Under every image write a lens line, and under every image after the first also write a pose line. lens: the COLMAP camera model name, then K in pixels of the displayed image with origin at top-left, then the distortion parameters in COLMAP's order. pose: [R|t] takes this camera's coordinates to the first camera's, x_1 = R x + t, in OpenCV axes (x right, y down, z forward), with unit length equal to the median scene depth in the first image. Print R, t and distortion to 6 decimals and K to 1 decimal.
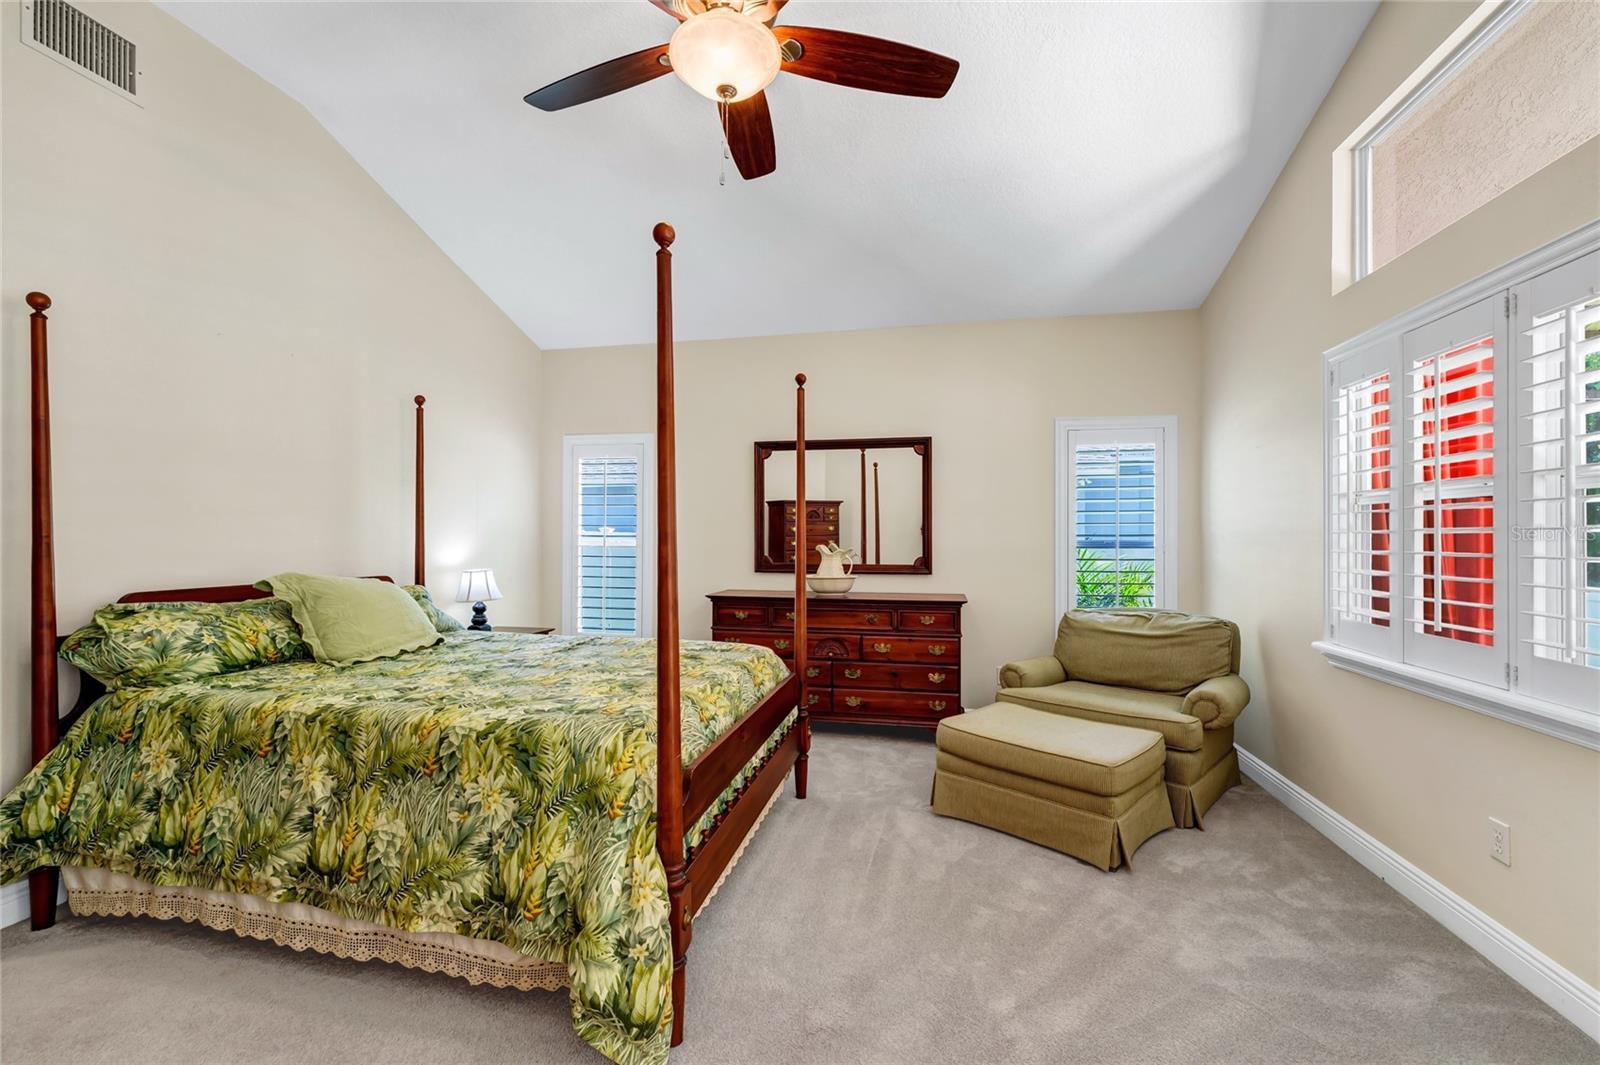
lens RADIAL K [[669.6, 0, 798.1], [0, 669.6, 532.3], [0, 0, 1]] dist [0.000359, 0.000186]
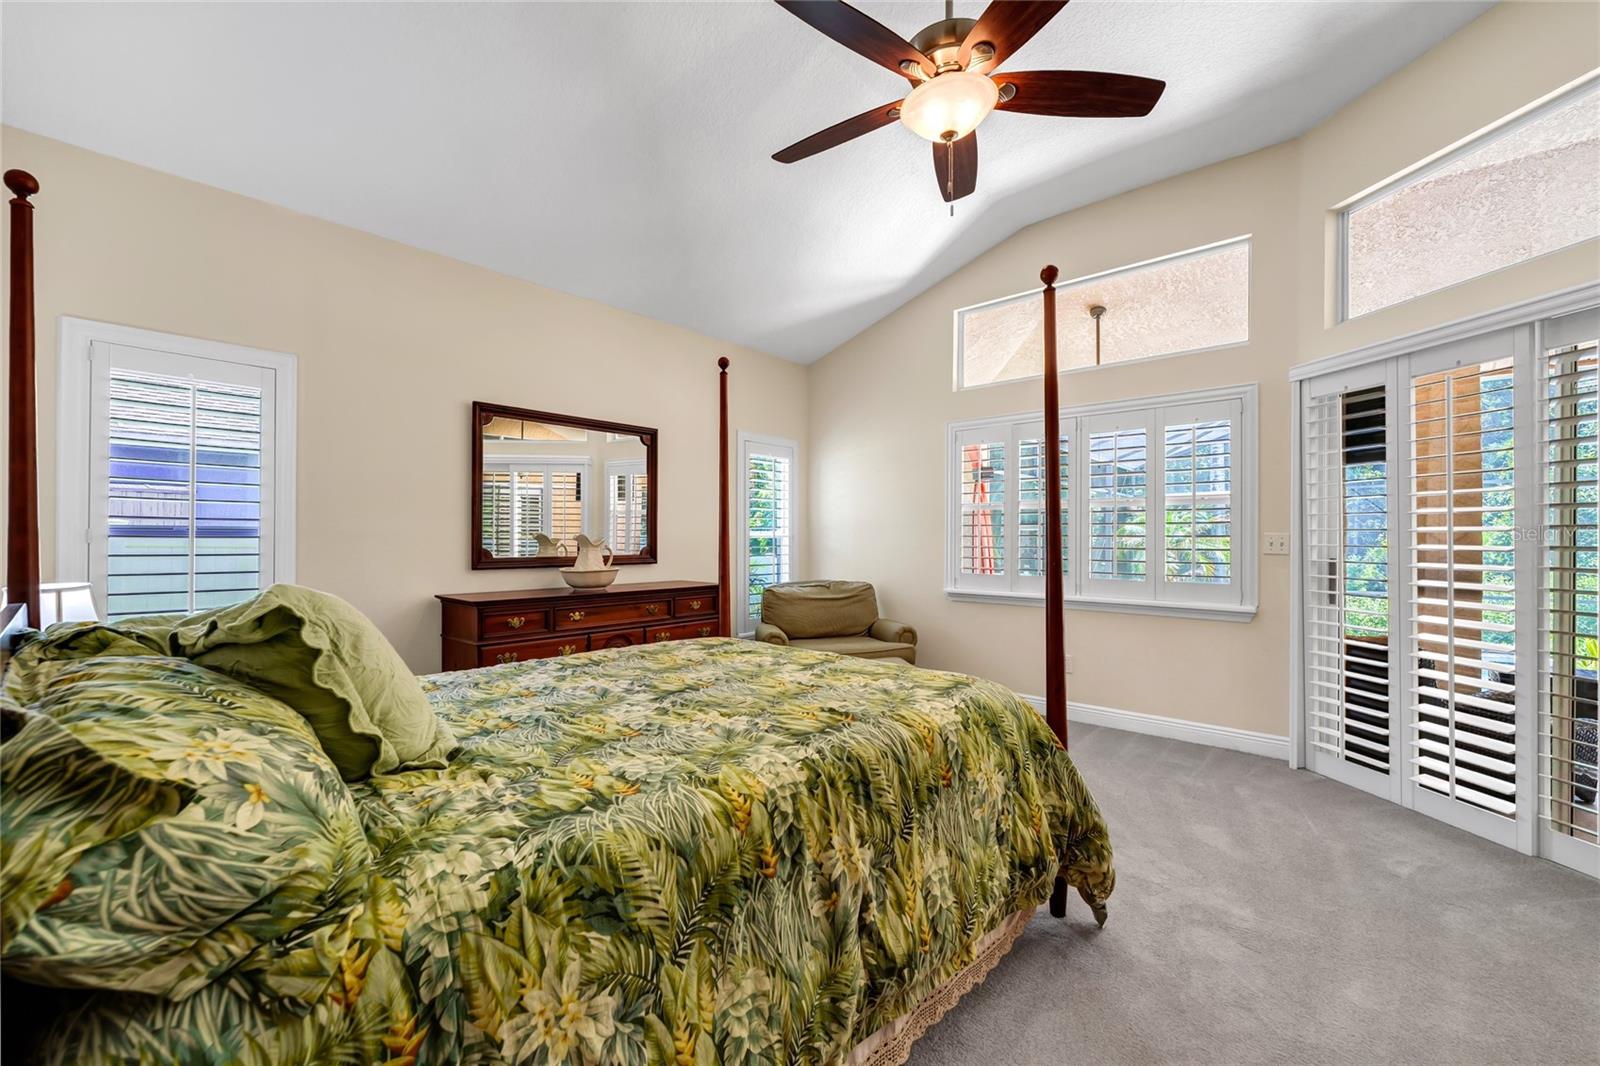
lens RADIAL K [[659.0, 0, 806.9], [0, 659.0, 534.9], [0, 0, 1]] dist [0.000969, -0.000122]
pose [[0.481652, 0.002397, 0.876359, -0.998367], [-0.008234, 0.999964, 0.001791, 0.026519], [-0.876324, -0.008079, 0.481655, 0.538398]]
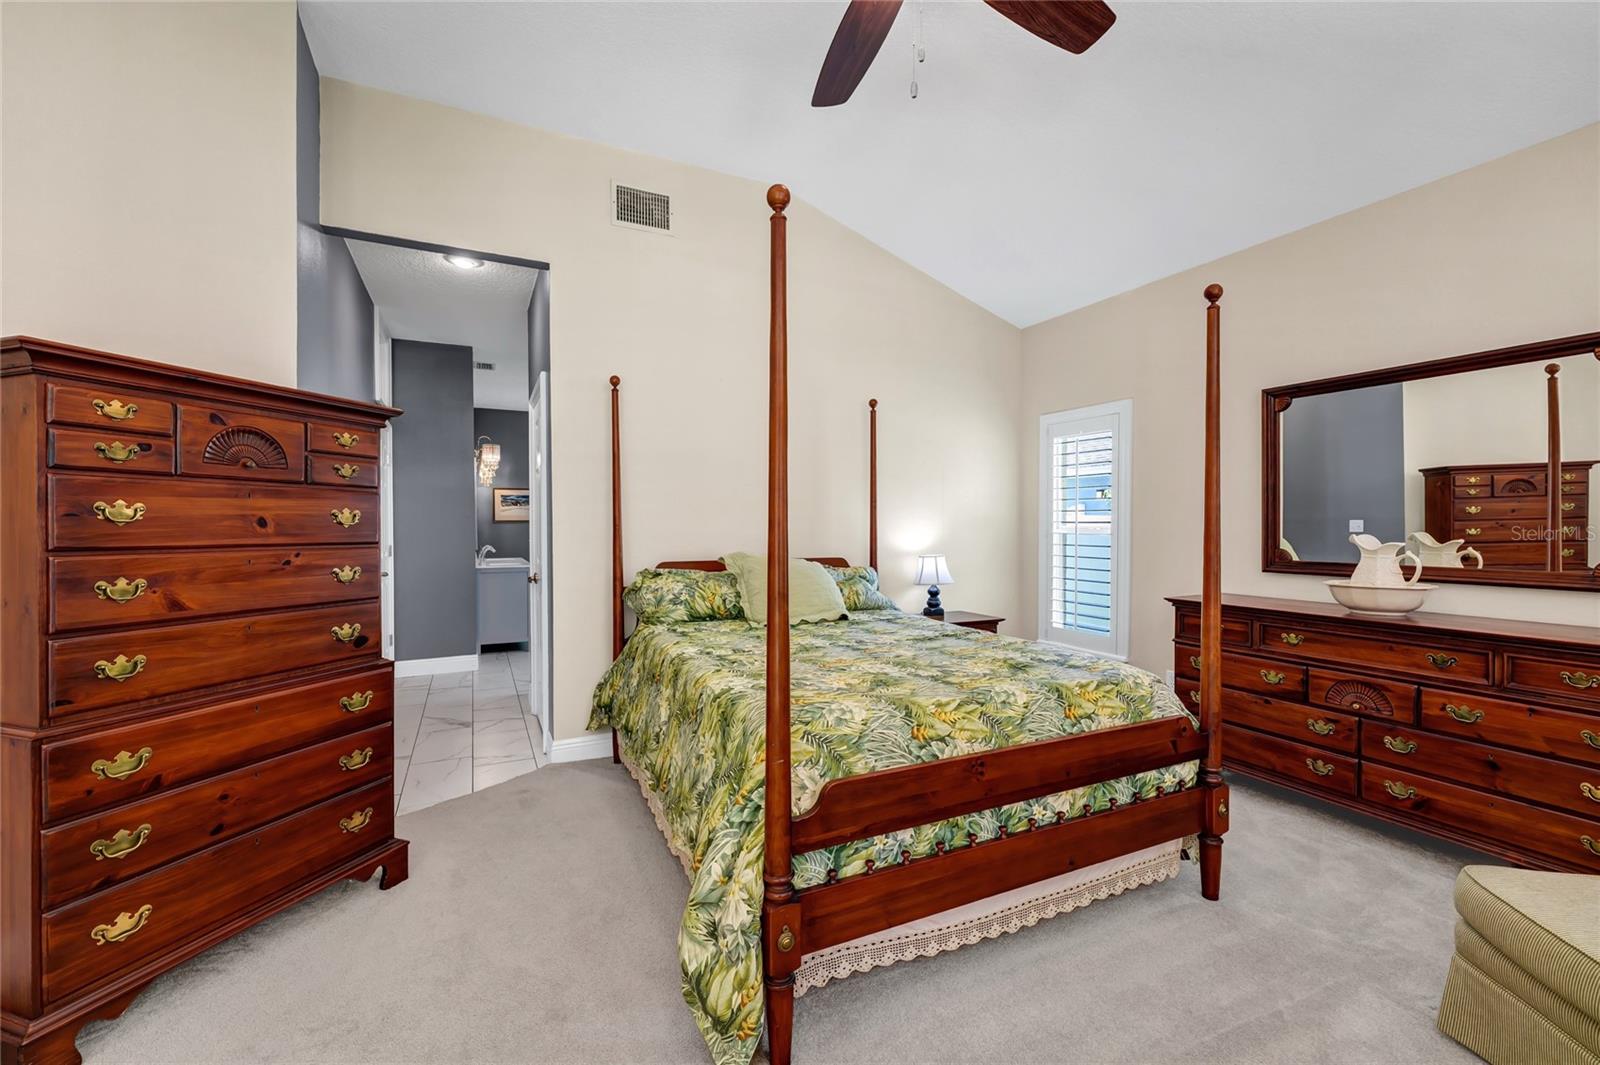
lens RADIAL K [[669.6, 0, 798.1], [0, 669.6, 532.3], [0, 0, 1]] dist [0.000359, 0.000186]
pose [[0.604502, 0.005942, -0.796581, 0.376342], [0.009542, 0.999846, 0.014699, 0.003765], [0.796546, -0.016487, 0.604353, 0.309599]]
